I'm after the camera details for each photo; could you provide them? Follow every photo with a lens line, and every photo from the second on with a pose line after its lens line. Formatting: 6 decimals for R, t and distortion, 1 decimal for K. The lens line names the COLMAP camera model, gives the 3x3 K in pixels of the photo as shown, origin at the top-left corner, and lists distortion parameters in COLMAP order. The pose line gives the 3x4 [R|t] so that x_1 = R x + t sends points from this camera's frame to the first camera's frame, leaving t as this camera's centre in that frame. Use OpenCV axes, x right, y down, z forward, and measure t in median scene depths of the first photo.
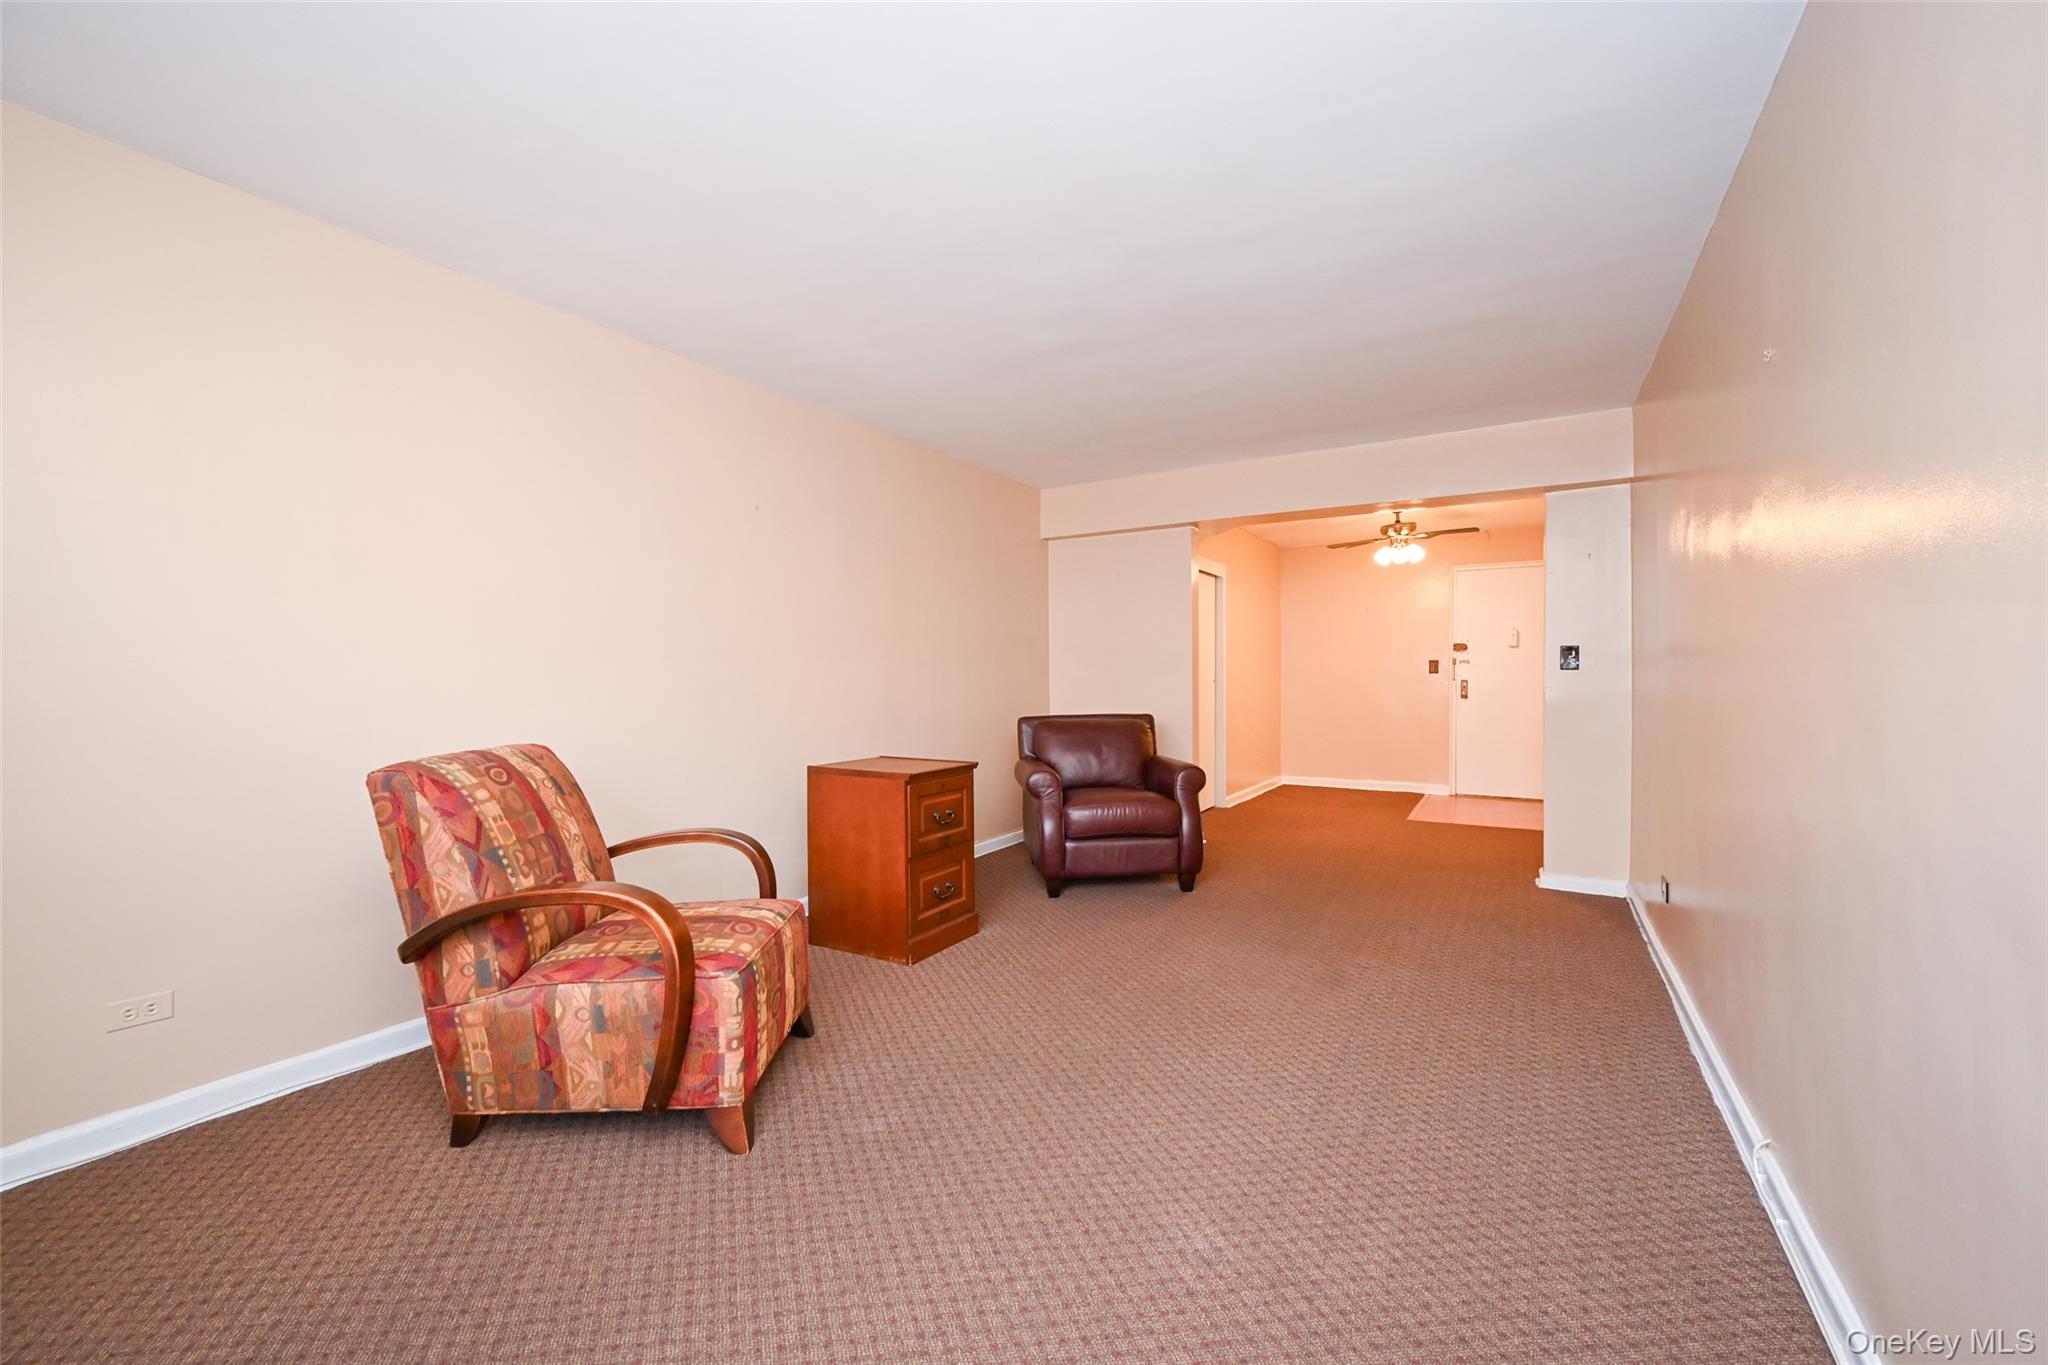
lens RADIAL K [[799.3, 0, 1026.7], [0, 799.3, 684.9], [0, 0, 1]] dist [0.000976, 0.000113]
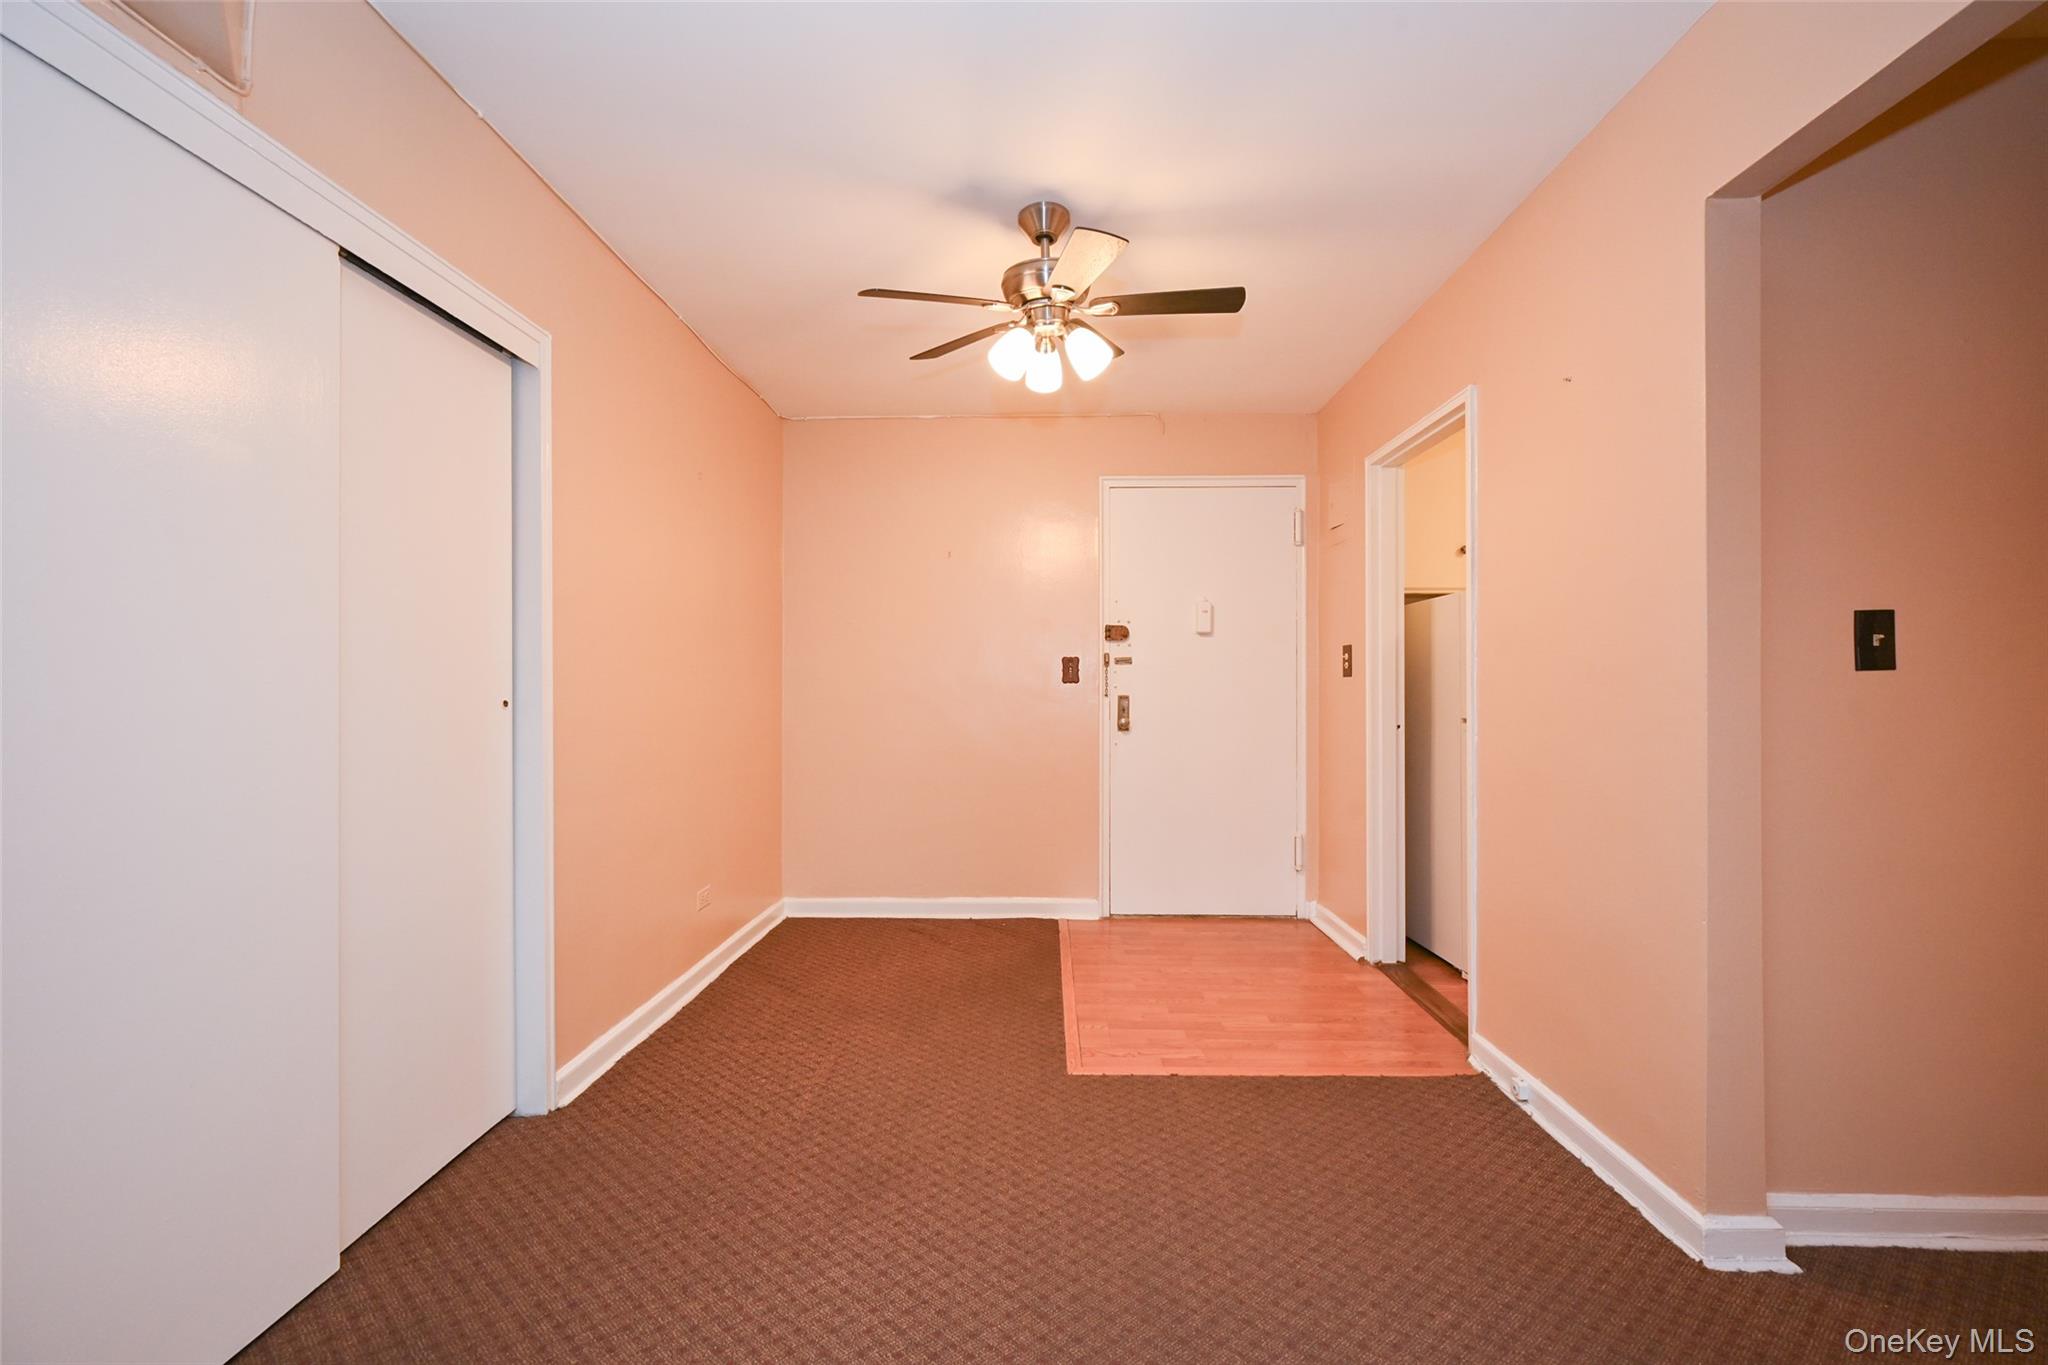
lens RADIAL K [[799.3, 0, 1022.4], [0, 799.3, 685.6], [0, 0, 1]] dist [0.000976, 0.000113]
pose [[0.855763, -0.002113, 0.517364, 0.220496], [0.005491, 0.999972, -0.004997, -0.010654], [-0.517339, 0.007117, 0.855751, 0.586182]]
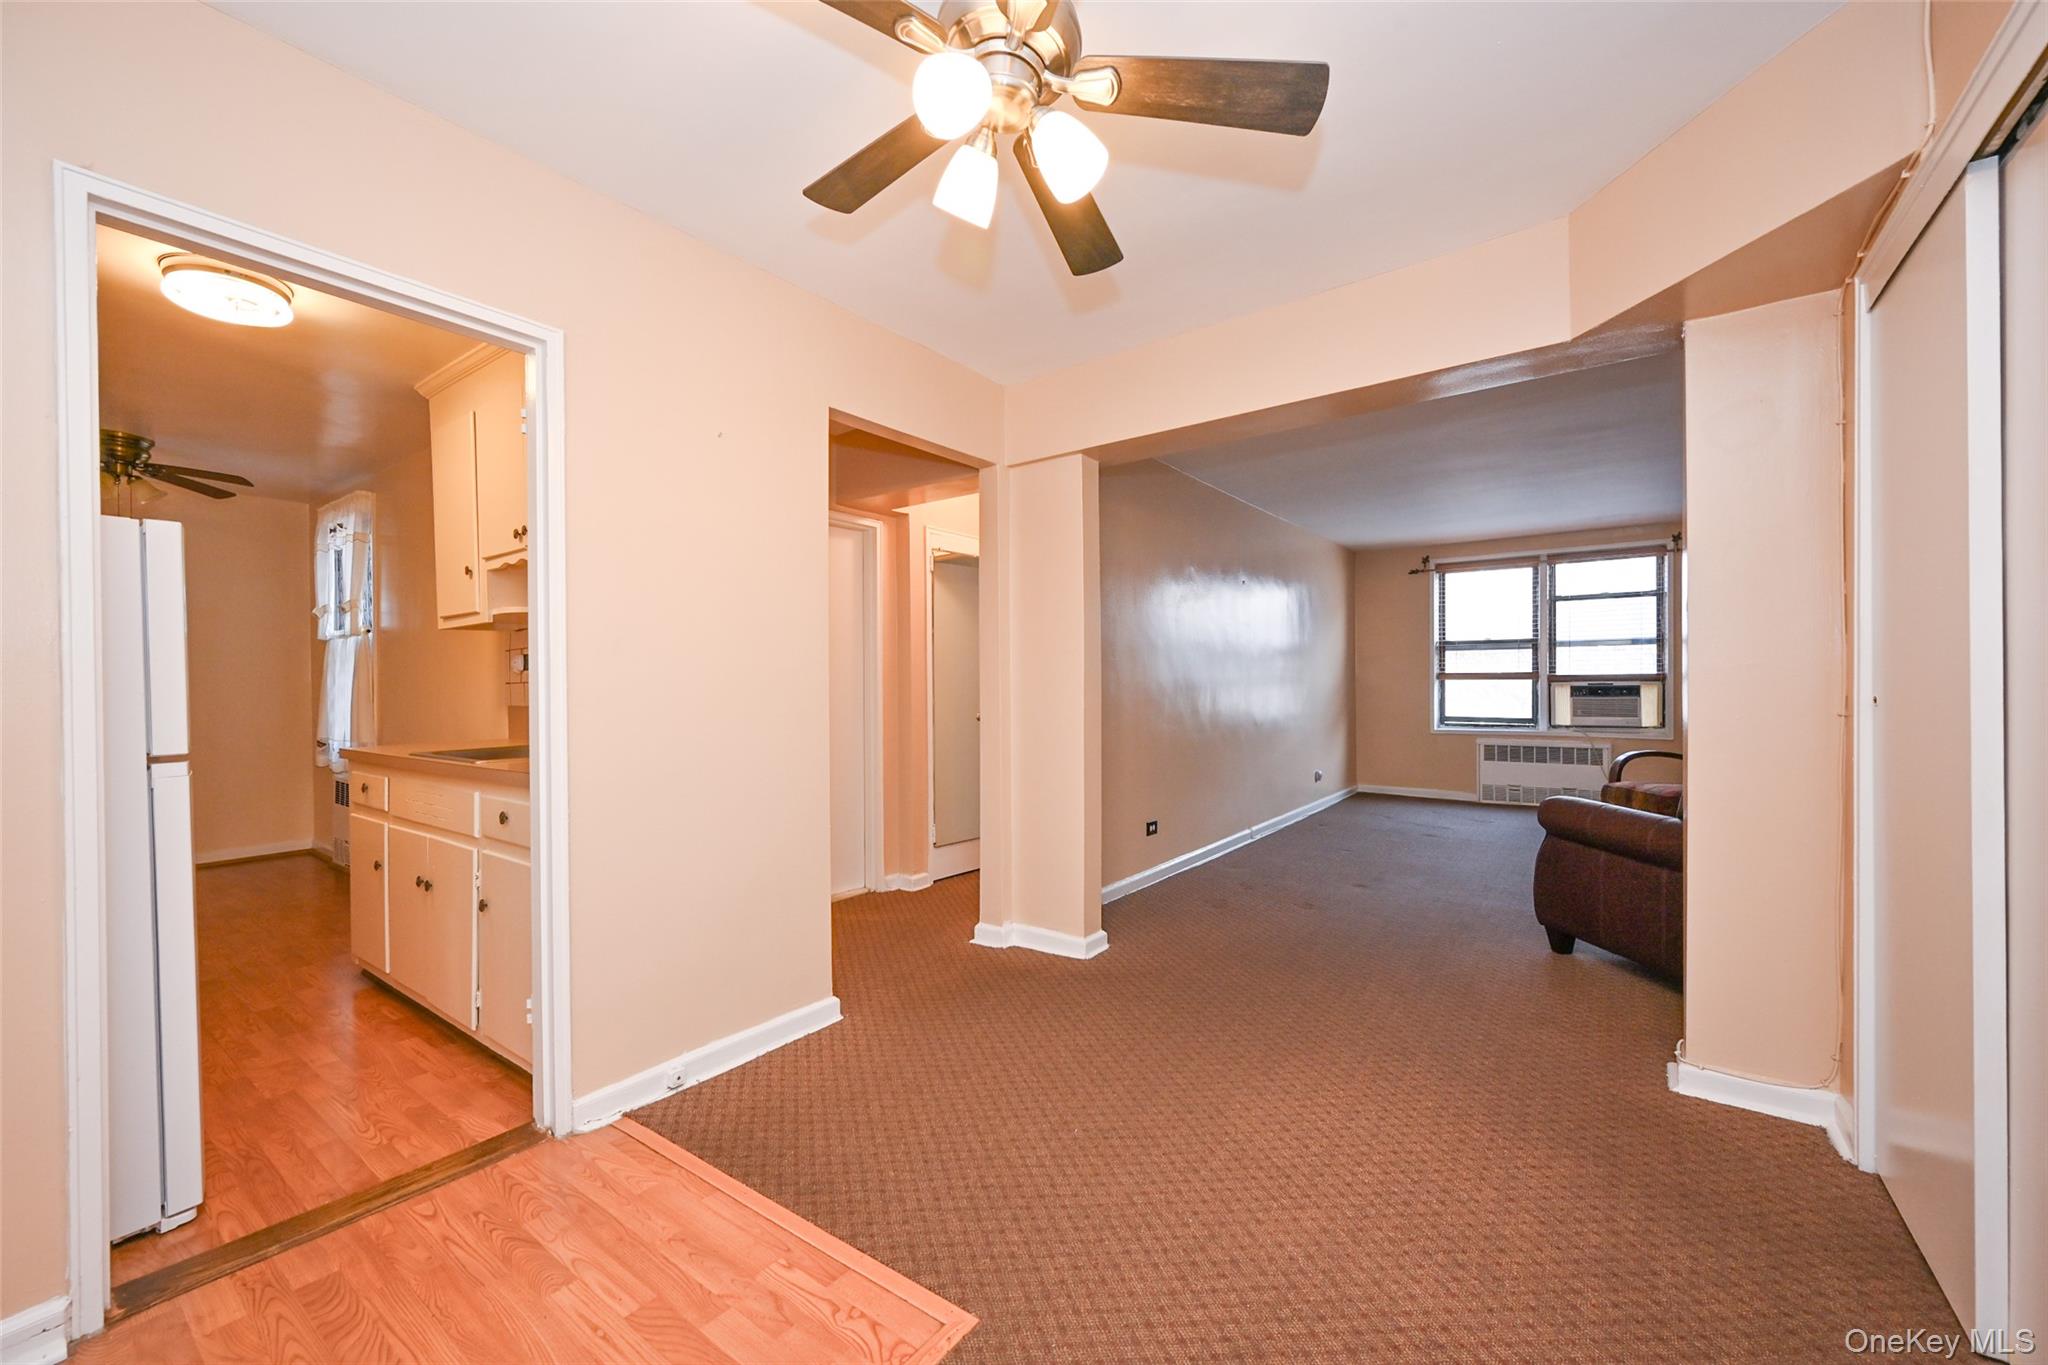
lens RADIAL K [[799.3, 0, 1023.0], [0, 799.3, 686.5], [0, 0, 1]] dist [0.000976, 0.000113]
pose [[-0.997625, 0.004858, 0.068708, 0.451767], [0.005368, 0.999959, 0.007235, -0.016219], [-0.068671, 0.007587, -0.997611, 1.270993]]
